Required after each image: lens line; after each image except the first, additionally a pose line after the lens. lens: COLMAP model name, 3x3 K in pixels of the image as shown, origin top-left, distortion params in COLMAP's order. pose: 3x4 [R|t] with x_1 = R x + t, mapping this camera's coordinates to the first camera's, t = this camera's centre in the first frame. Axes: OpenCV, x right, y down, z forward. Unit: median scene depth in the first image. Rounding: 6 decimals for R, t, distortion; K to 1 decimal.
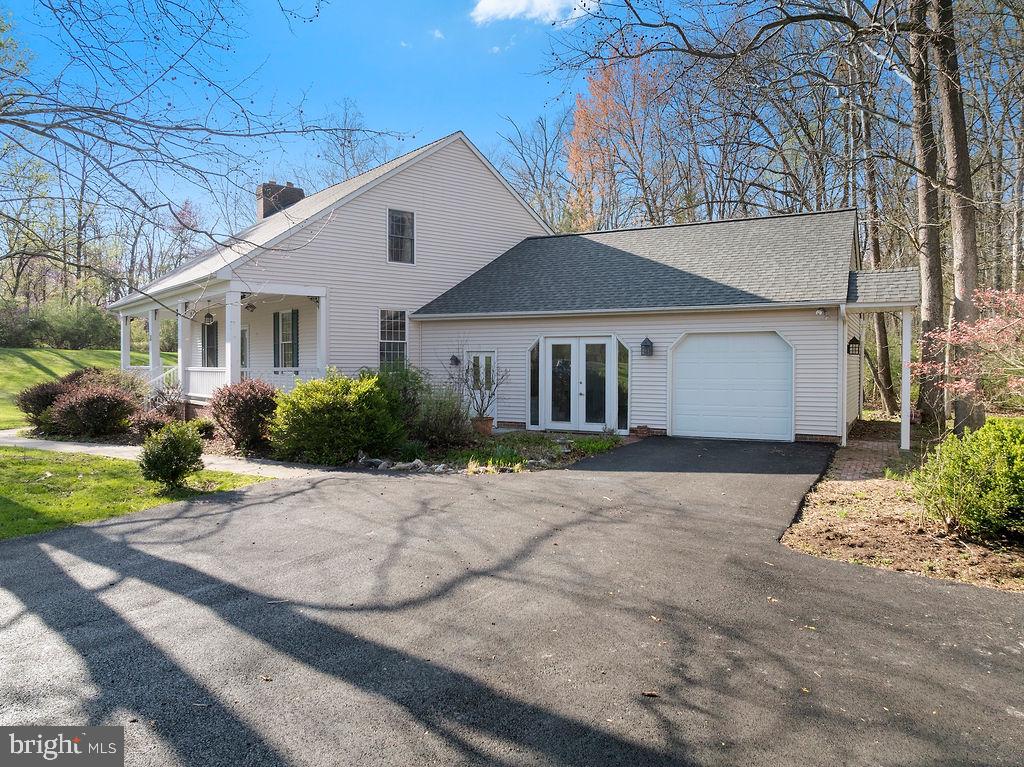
lens RADIAL K [[712.8, 0, 511.2], [0, 712.8, 376.8], [0, 0, 1]] dist [-0.030273, -0.007896]
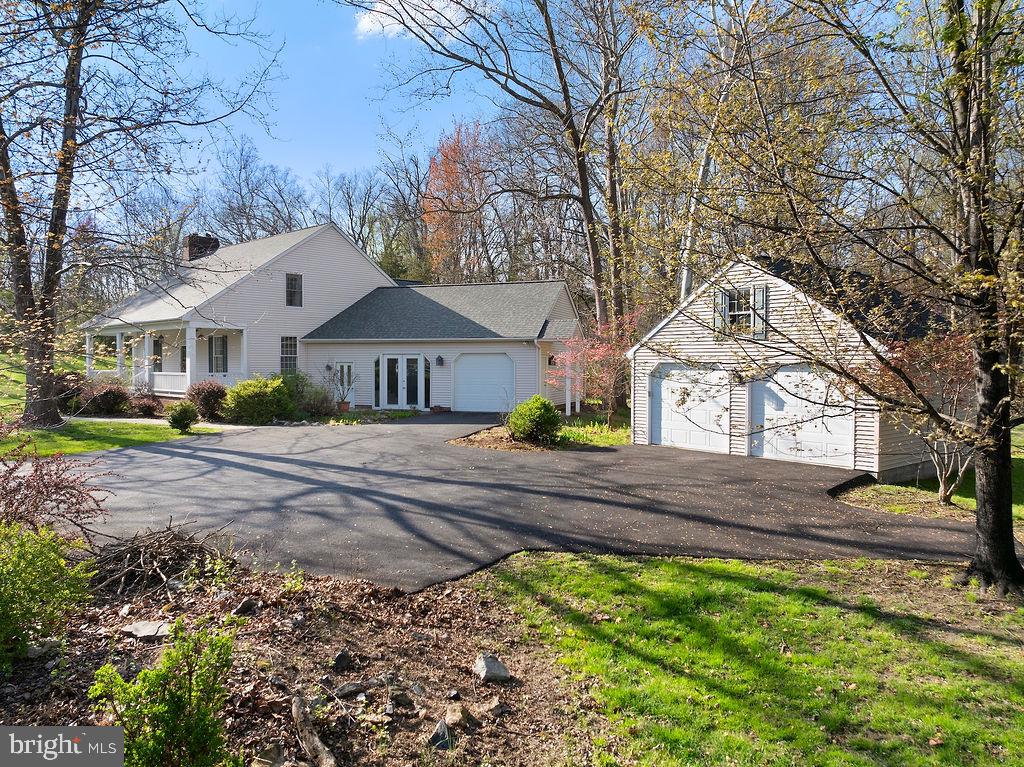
lens RADIAL K [[725.0, 0, 514.1], [0, 725.0, 383.2], [0, 0, 1]] dist [-0.040991, -0.001603]
pose [[0.989192, -0.003799, 0.146578, 0.109482], [0.001993, 0.999920, 0.012469, -0.008183], [-0.146614, -0.012042, 0.989120, -0.771773]]
